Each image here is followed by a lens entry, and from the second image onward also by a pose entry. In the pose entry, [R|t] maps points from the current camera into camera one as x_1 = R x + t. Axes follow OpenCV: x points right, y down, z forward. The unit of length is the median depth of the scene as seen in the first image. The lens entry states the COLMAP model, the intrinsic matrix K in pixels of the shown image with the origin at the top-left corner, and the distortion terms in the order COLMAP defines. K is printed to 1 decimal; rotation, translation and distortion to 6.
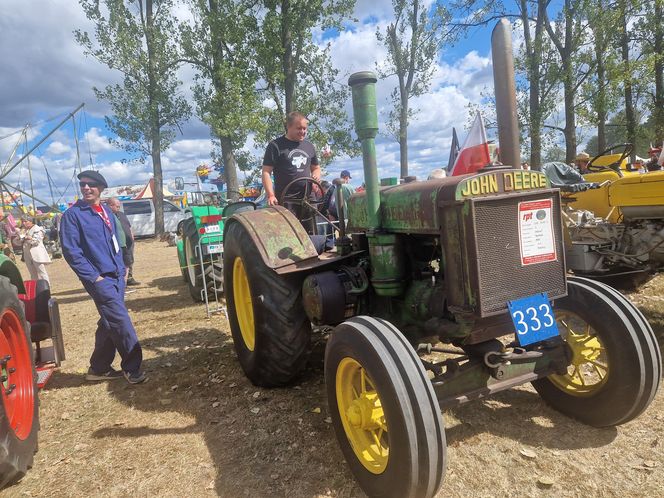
lens RADIAL K [[426.1, 0, 327.4], [0, 426.1, 247.2], [0, 0, 1]] dist [0.081505, -0.063899]
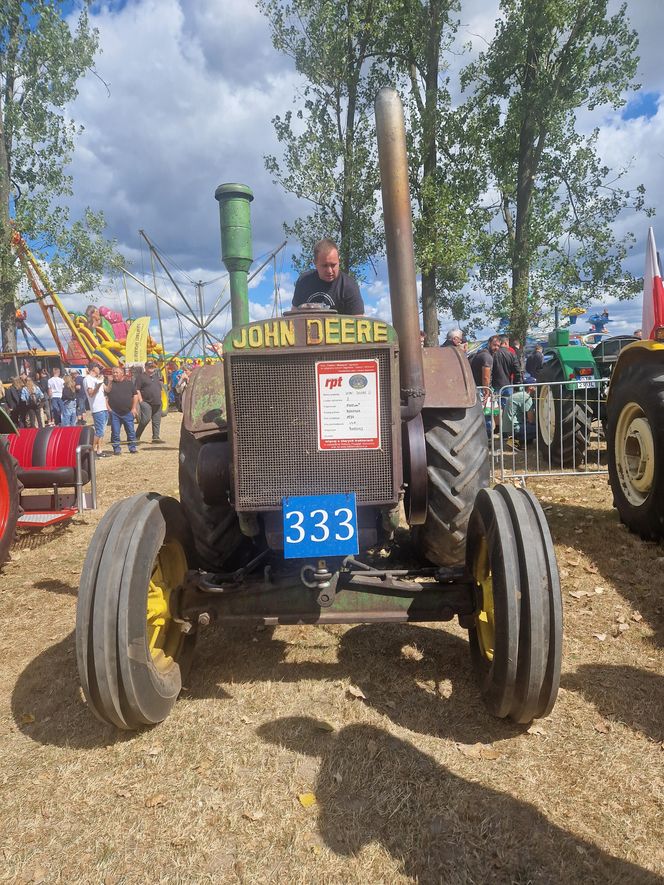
lens RADIAL K [[568.1, 0, 365.6], [0, 568.1, 448.1], [0, 0, 1]] dist [0.078463, -0.058906]
pose [[0.895982, 0.108423, -0.430651, 0.495377], [-0.090468, 0.993966, 0.062024, -0.014357], [0.434777, -0.016612, 0.900385, 0.099697]]
